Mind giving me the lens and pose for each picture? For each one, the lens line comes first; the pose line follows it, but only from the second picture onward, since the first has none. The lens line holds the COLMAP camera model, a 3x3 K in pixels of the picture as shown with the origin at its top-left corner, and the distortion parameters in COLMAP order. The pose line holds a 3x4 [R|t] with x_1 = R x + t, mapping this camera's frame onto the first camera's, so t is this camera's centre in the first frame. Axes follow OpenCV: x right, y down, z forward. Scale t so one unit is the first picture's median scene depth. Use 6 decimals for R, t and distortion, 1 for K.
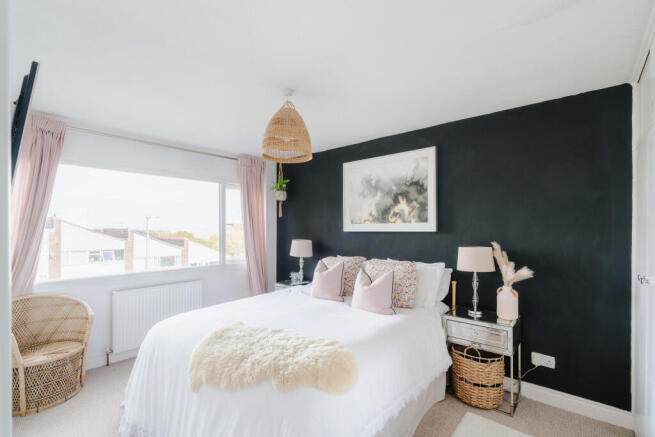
lens RADIAL K [[302.7, 0, 325.4], [0, 302.7, 223.4], [0, 0, 1]] dist [-0.000076, 0.000296]
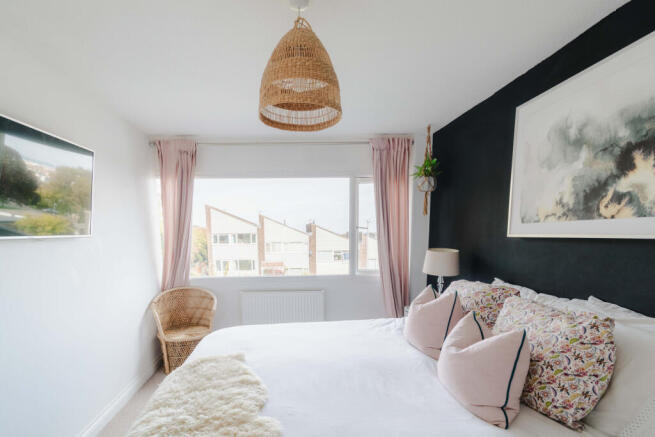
lens RADIAL K [[309.8, 0, 327.3], [0, 309.8, 269.0], [0, 0, 1]] dist [-0.001930, 0.000107]
pose [[0.683971, 0.079758, -0.725136, 0.263067], [0.022172, 0.991273, 0.129944, 0.003748], [0.729172, -0.104955, 0.676234, 0.383659]]
